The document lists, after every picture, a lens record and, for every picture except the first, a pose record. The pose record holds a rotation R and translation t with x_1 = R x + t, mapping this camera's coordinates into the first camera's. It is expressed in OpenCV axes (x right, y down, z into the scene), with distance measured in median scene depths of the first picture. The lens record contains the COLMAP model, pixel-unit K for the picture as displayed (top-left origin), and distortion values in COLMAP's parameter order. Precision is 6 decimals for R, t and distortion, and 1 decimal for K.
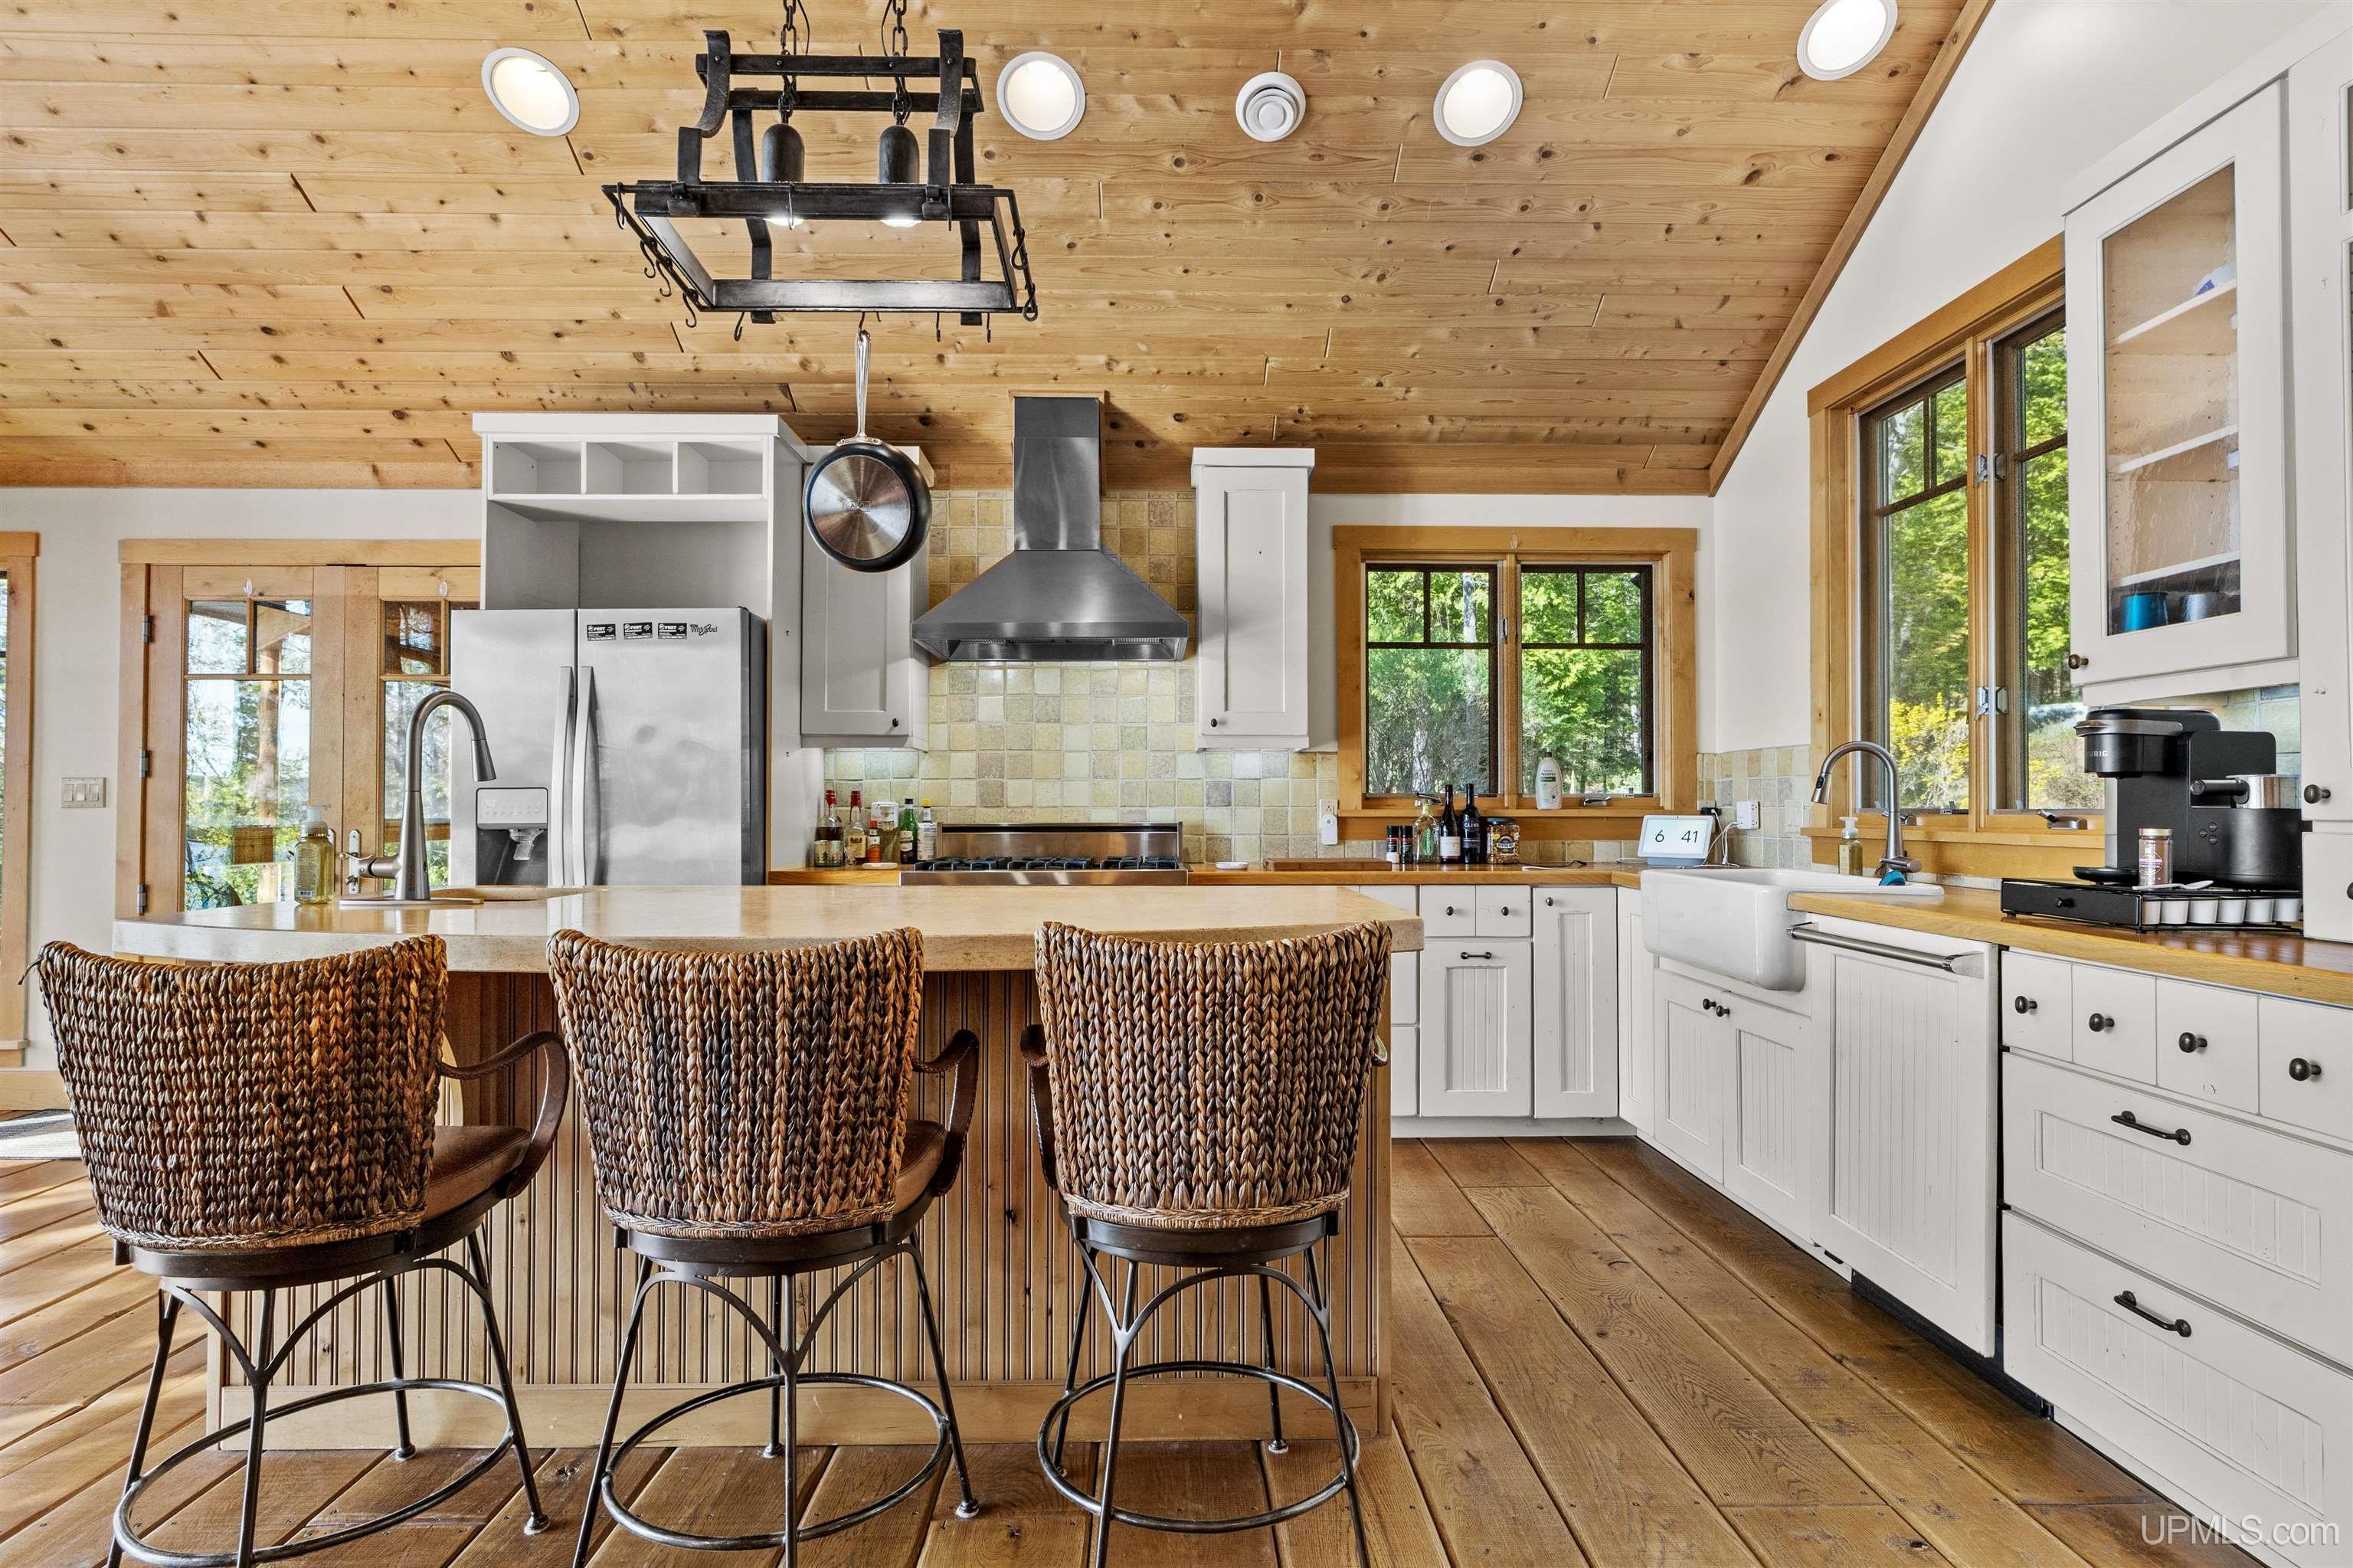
lens RADIAL K [[1219.2, 0, 1176.1], [0, 1219.2, 788.2], [0, 0, 1]] dist [0.000054, -0.000122]
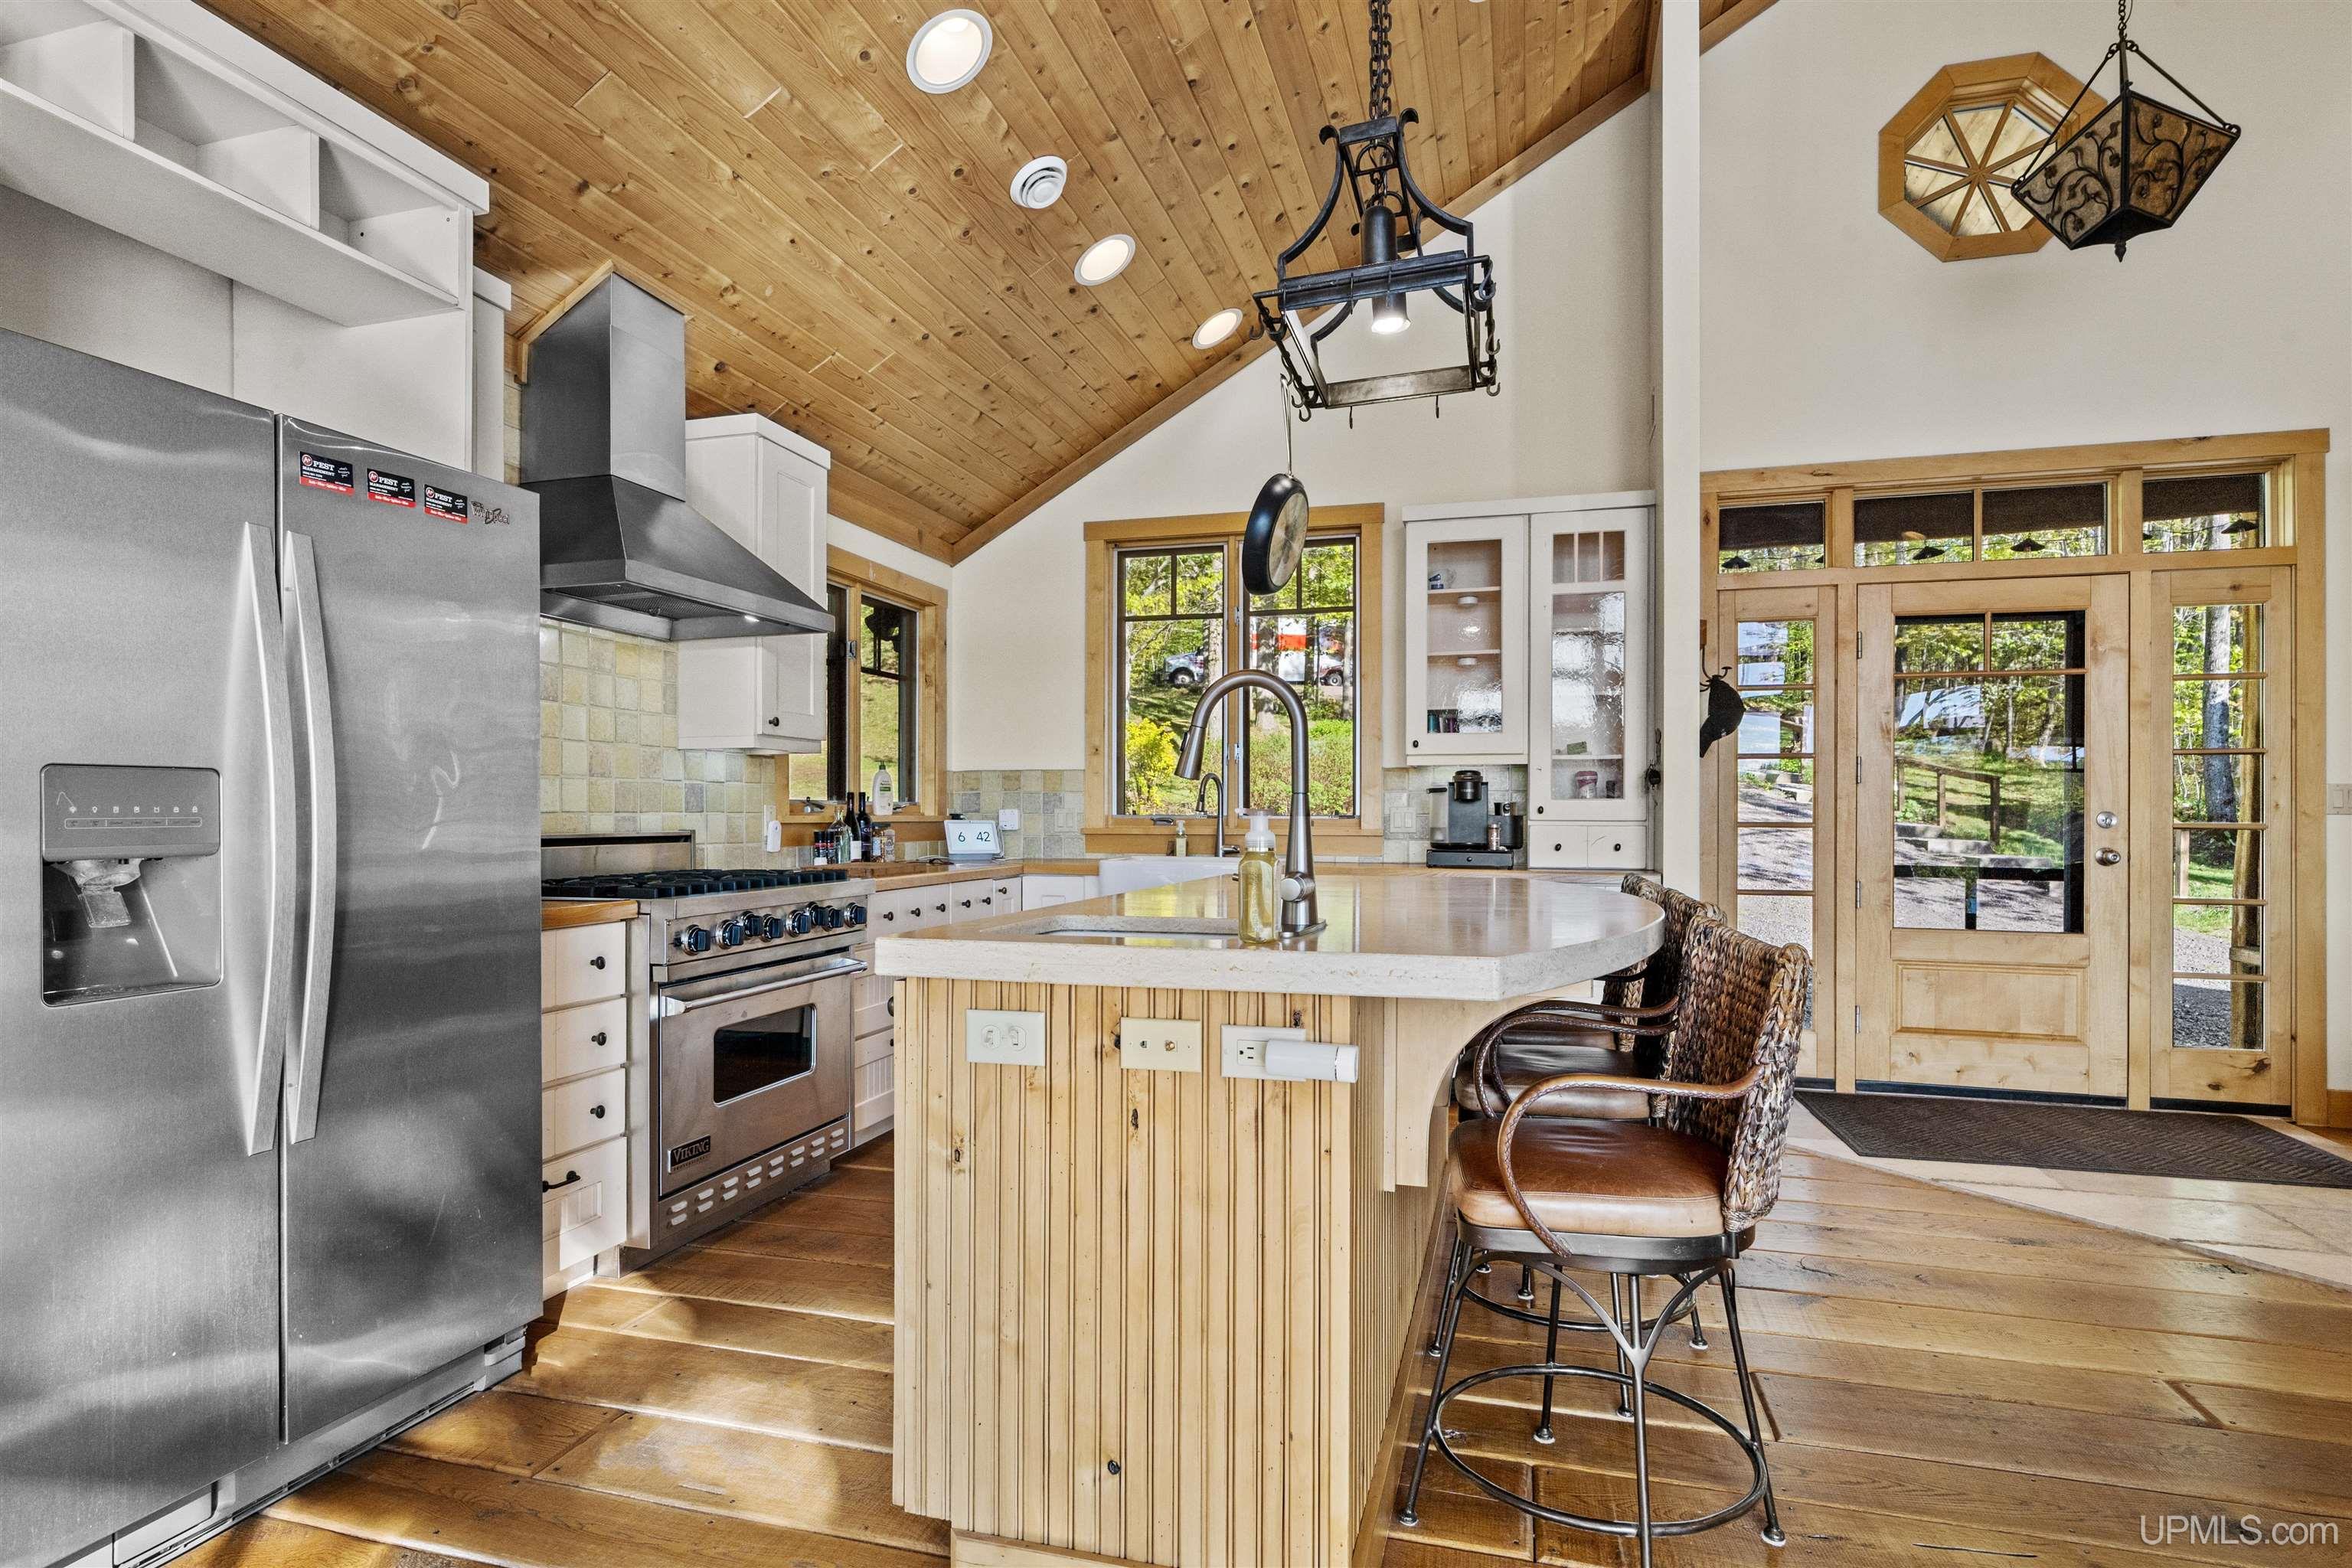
lens RADIAL K [[1218.6, 0, 1172.7], [0, 1218.6, 804.2], [0, 0, 1]] dist [0.000054, -0.000122]
pose [[0.296613, 0.009662, 0.954949, -0.781076], [-0.017099, 0.999842, -0.004806, 0.008057], [-0.954845, -0.014903, 0.296732, 0.456558]]
